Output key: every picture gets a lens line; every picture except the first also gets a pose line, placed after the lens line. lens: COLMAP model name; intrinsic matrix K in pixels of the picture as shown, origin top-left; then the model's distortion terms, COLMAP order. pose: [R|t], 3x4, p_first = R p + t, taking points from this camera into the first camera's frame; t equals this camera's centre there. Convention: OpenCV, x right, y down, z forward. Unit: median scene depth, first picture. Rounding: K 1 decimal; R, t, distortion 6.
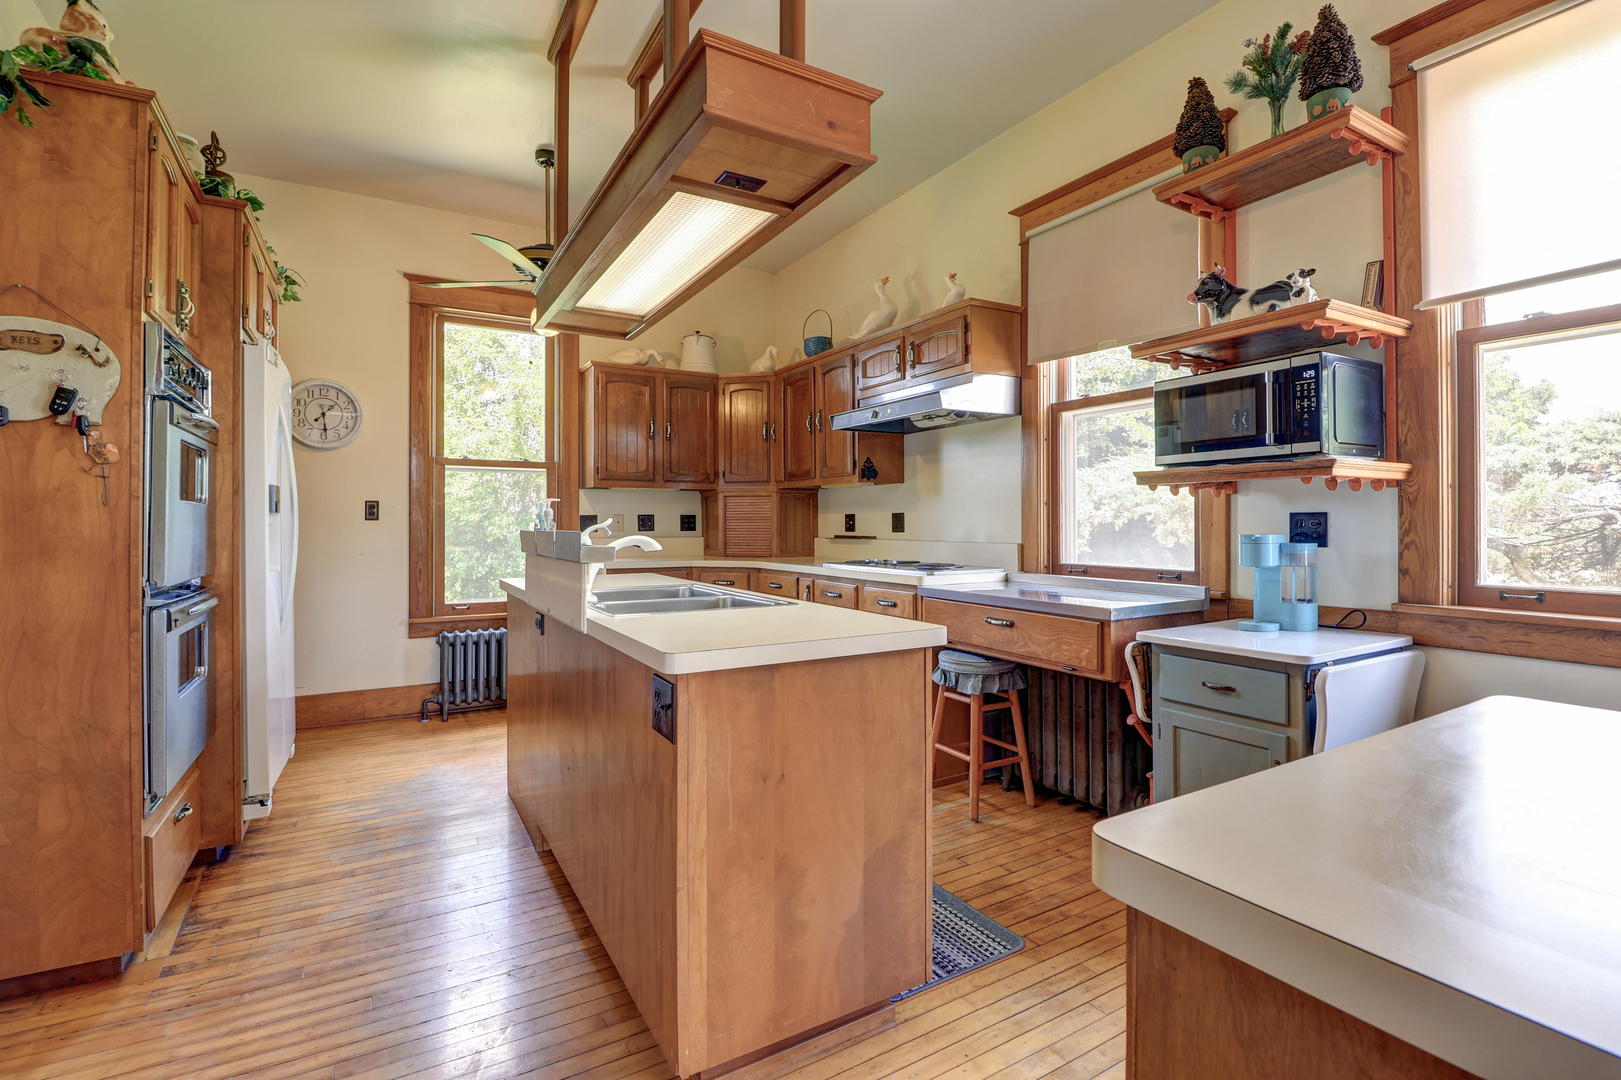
lens RADIAL K [[746.4, 0, 814.7], [0, 746.4, 519.3], [0, 0, 1]] dist [0.001965, -0.013626]
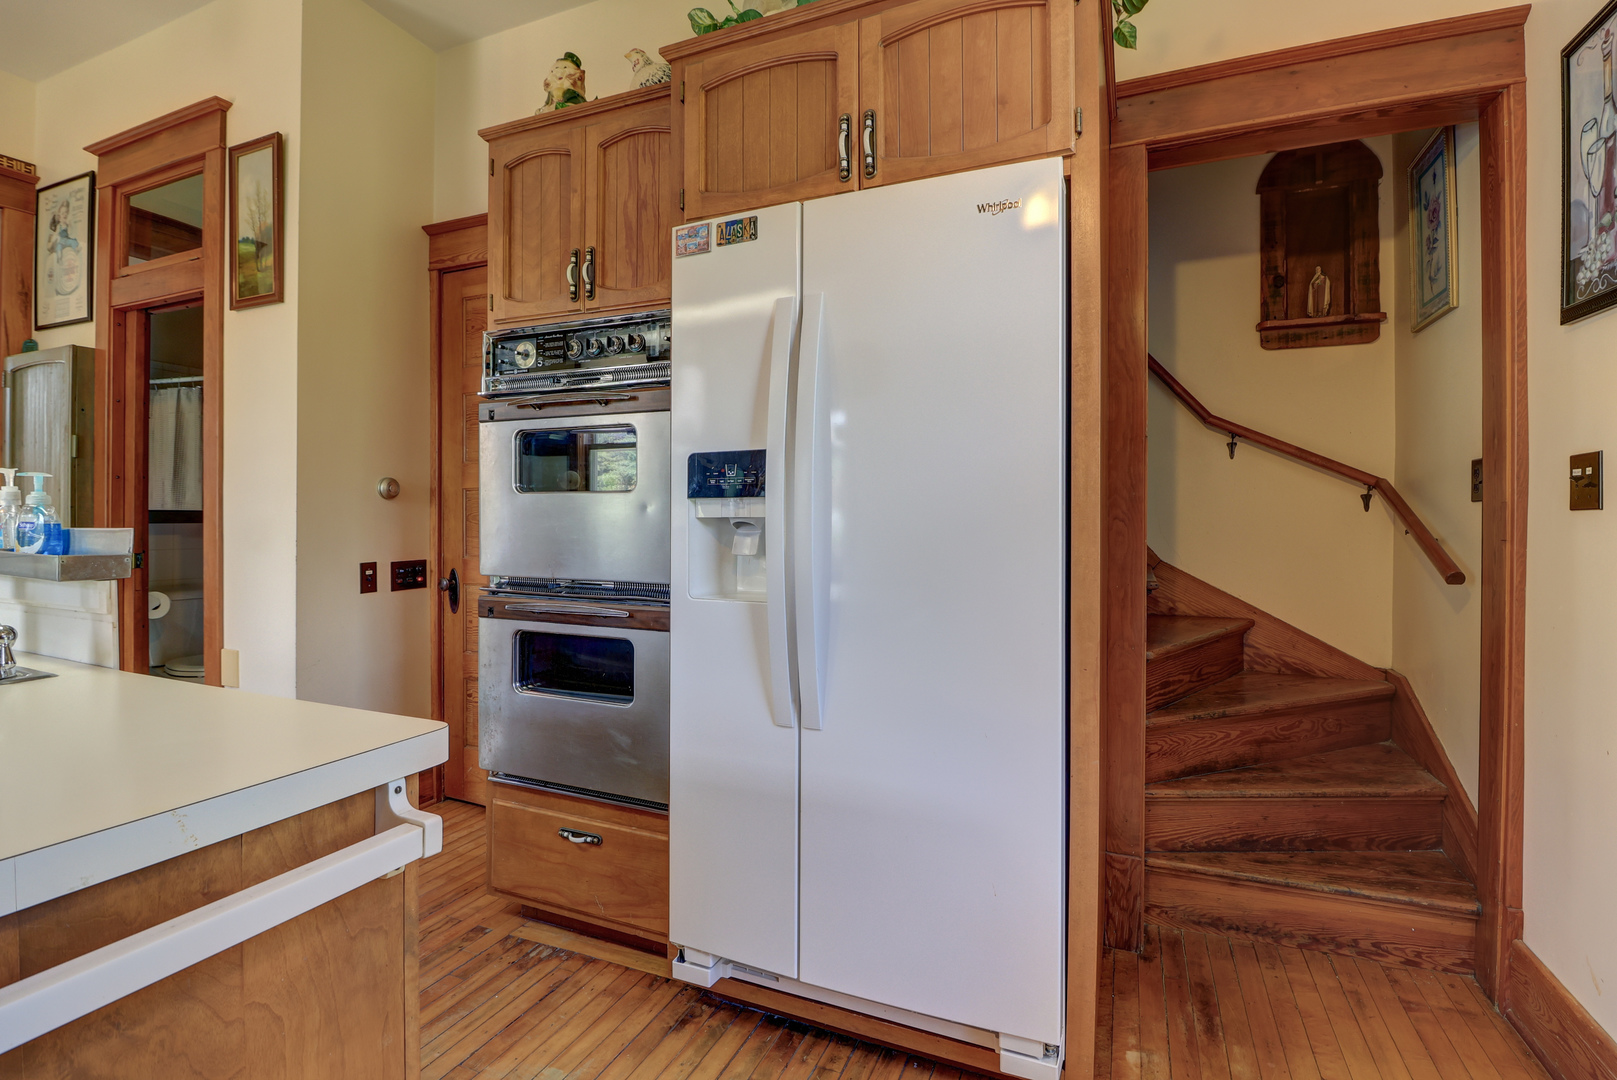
lens RADIAL K [[744.5, 0, 812.7], [0, 744.5, 519.3], [0, 0, 1]] dist [0.001965, -0.013626]
pose [[-0.804272, -0.003803, -0.594250, -0.568211], [-0.001852, 0.999991, -0.003893, 0.013768], [0.594259, -0.002030, -0.804271, 1.982019]]
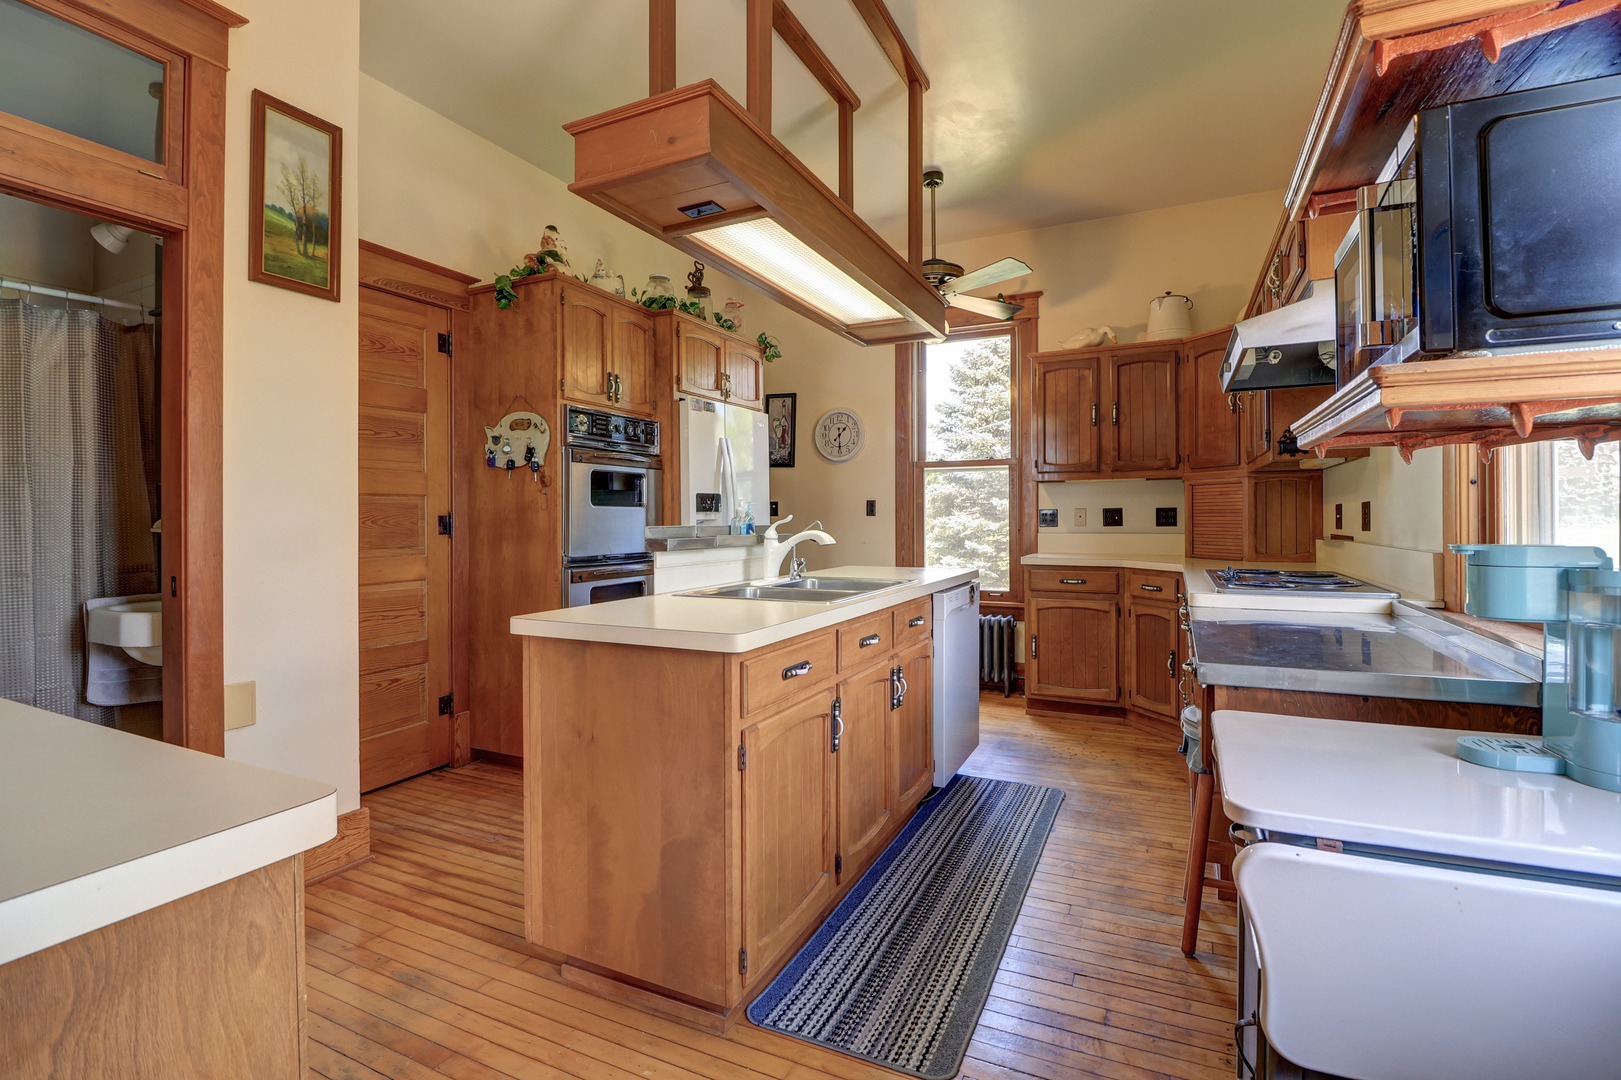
lens RADIAL K [[746.4, 0, 814.7], [0, 746.4, 519.3], [0, 0, 1]] dist [0.001965, -0.013626]
pose [[0.555151, 0.000186, -0.831749, 0.810755], [0.007341, 0.999960, 0.005124, -0.000169], [0.831717, -0.008950, 0.555128, 0.468088]]
